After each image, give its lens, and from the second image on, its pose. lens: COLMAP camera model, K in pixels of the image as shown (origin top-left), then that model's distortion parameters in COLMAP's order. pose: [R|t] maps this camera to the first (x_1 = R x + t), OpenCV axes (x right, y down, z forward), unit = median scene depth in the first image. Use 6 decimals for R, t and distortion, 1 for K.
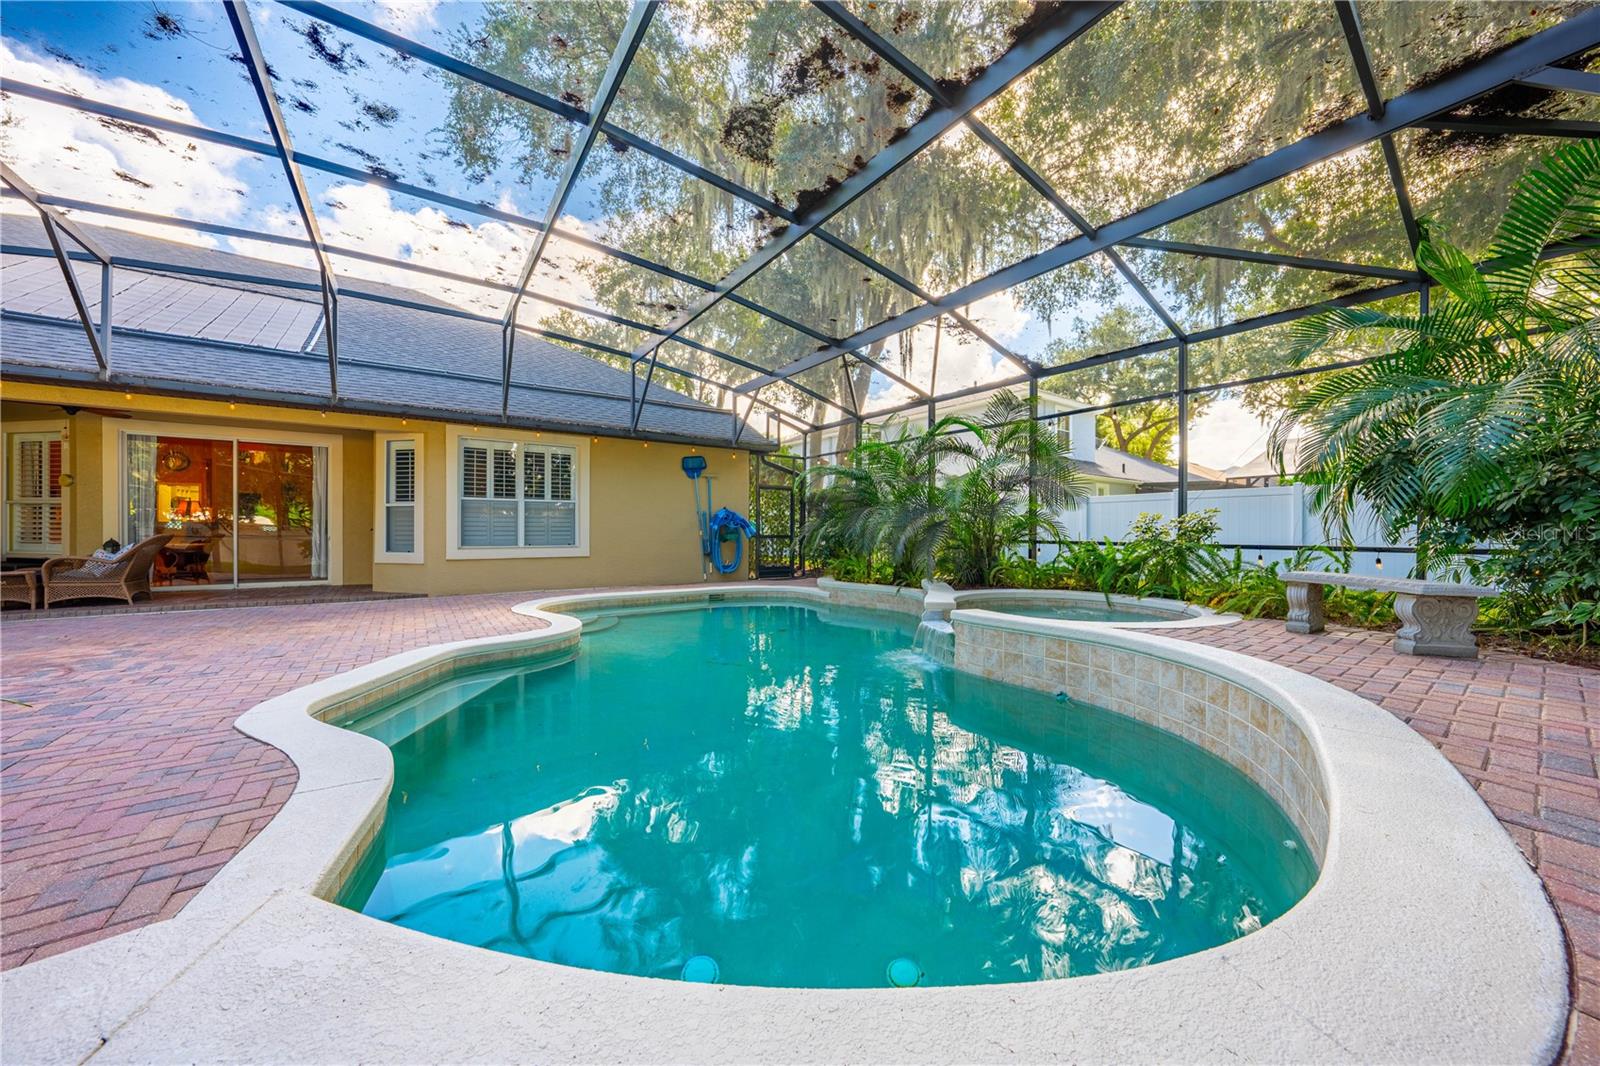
lens RADIAL K [[550.1, 0, 799.4], [0, 550.1, 533.3], [0, 0, 1]] dist [-0.026903, 0.004318]
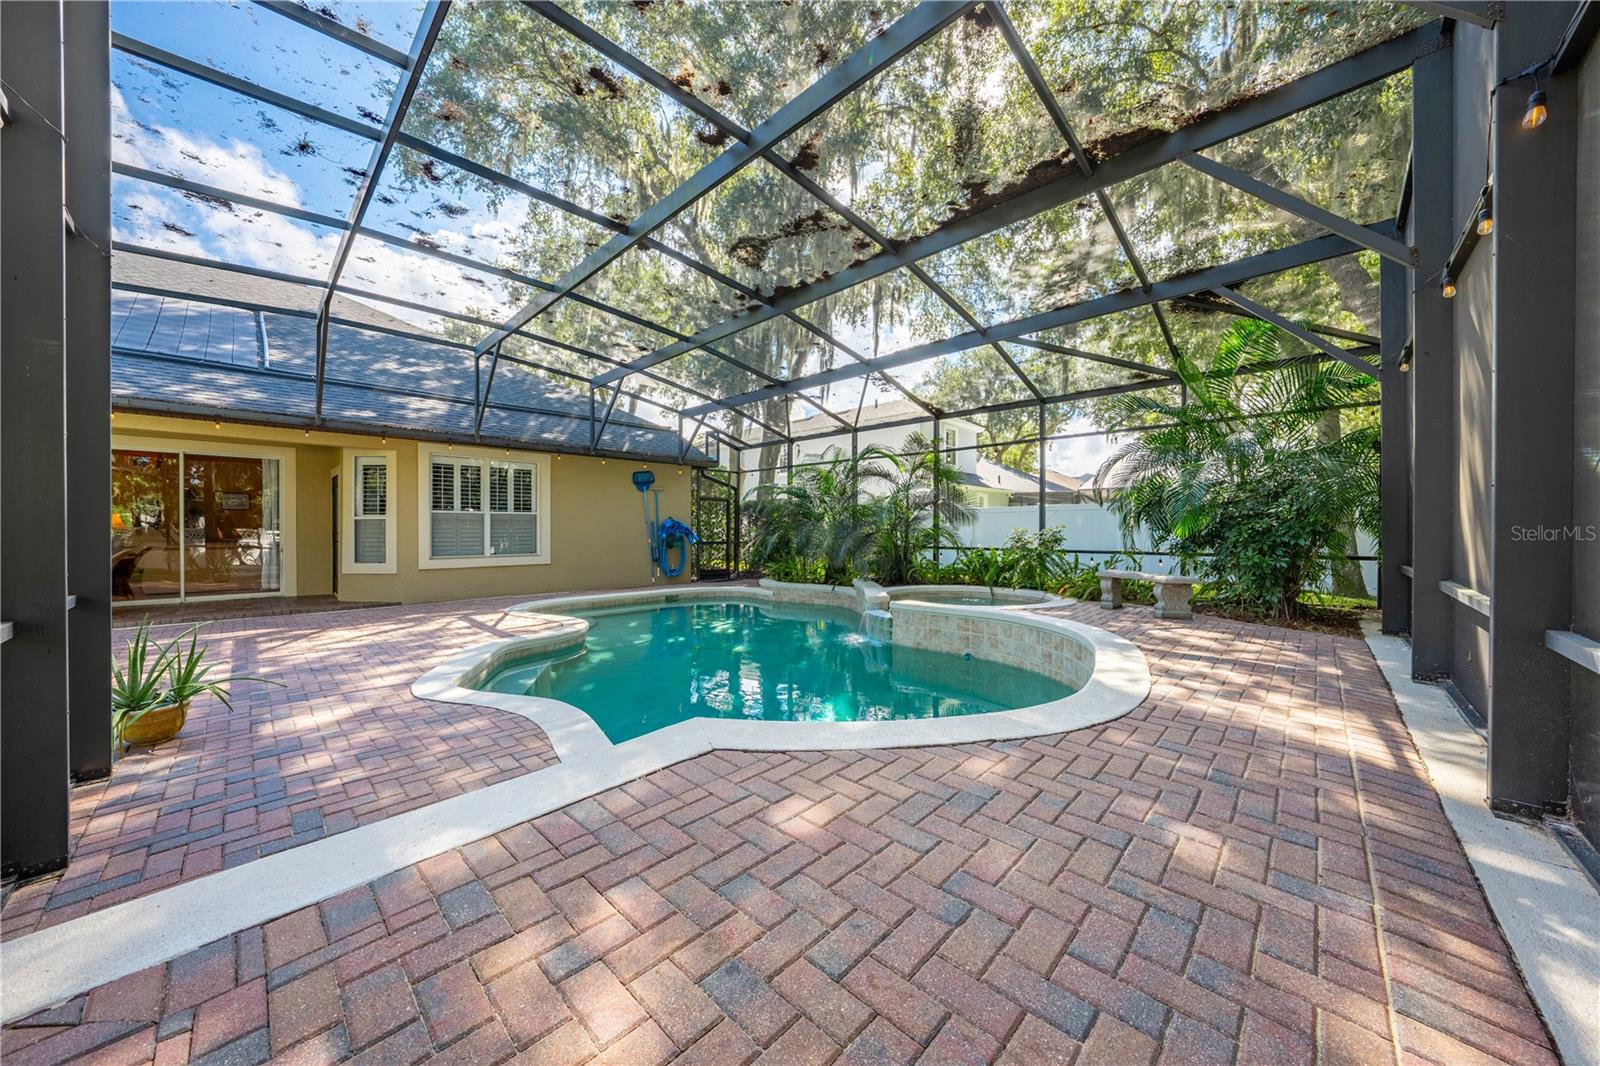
lens RADIAL K [[550.1, 0, 799.4], [0, 550.1, 533.3], [0, 0, 1]] dist [-0.026903, 0.004318]
pose [[0.982128, -0.005374, 0.188136, -0.126178], [0.005256, 0.999986, 0.001122, -0.021141], [-0.188139, -0.000113, 0.982142, -0.194725]]
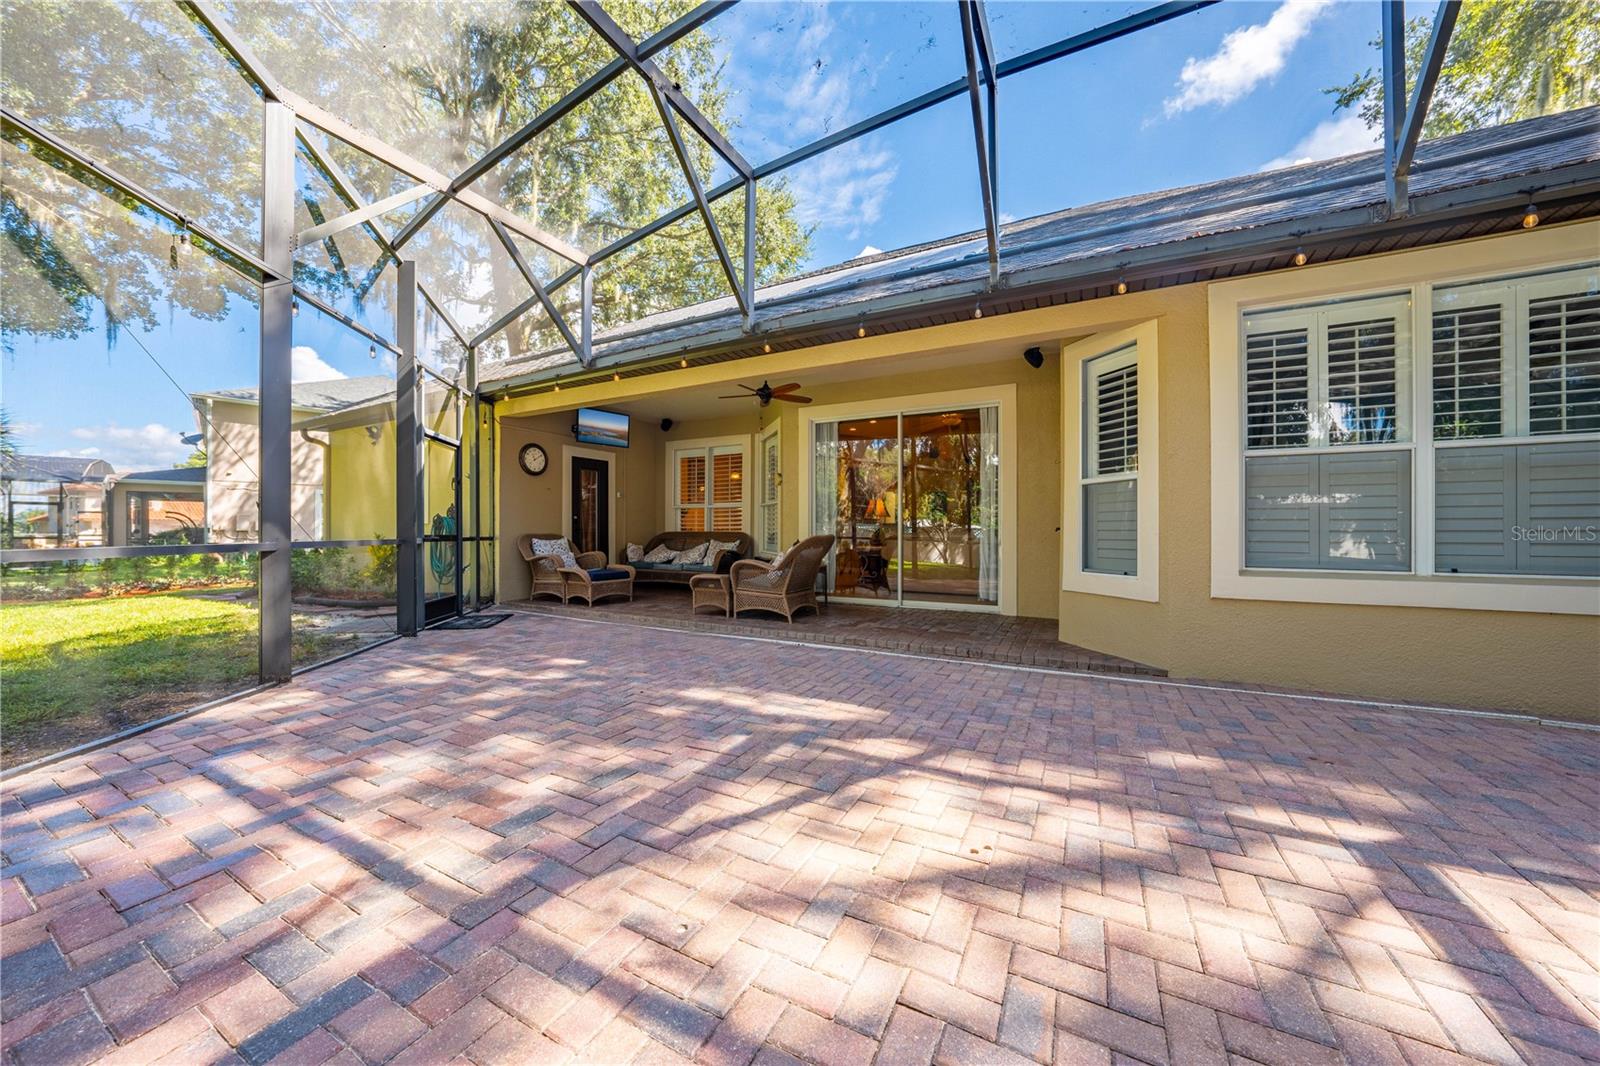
lens RADIAL K [[550.1, 0, 799.4], [0, 550.1, 533.3], [0, 0, 1]] dist [-0.026903, 0.004318]
pose [[0.452315, 0.002141, -0.891856, -0.442414], [-0.004542, 0.999990, 0.000097, -0.001316], [0.891847, 0.004007, 0.452320, 0.551247]]
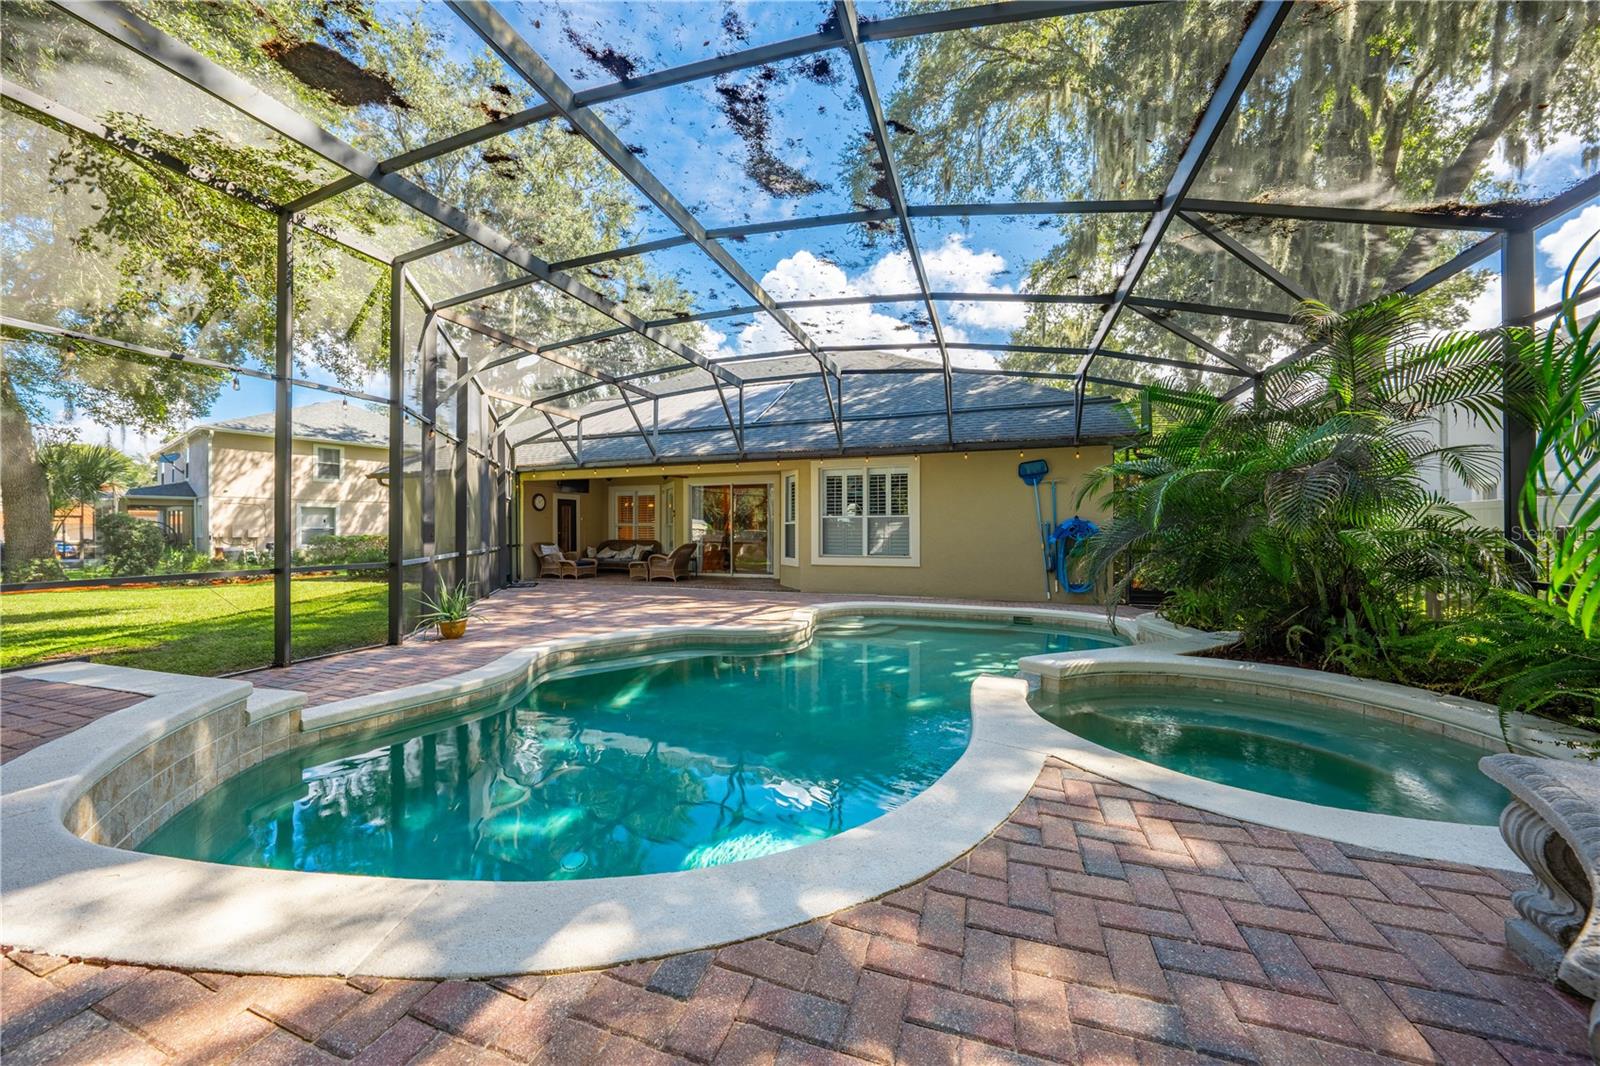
lens RADIAL K [[550.1, 0, 799.4], [0, 550.1, 533.3], [0, 0, 1]] dist [-0.026903, 0.004318]
pose [[0.574778, 0.001306, -0.818309, 0.439120], [-0.001225, 0.999999, 0.000736, -0.029903], [0.818309, 0.000580, 0.574779, 0.237127]]
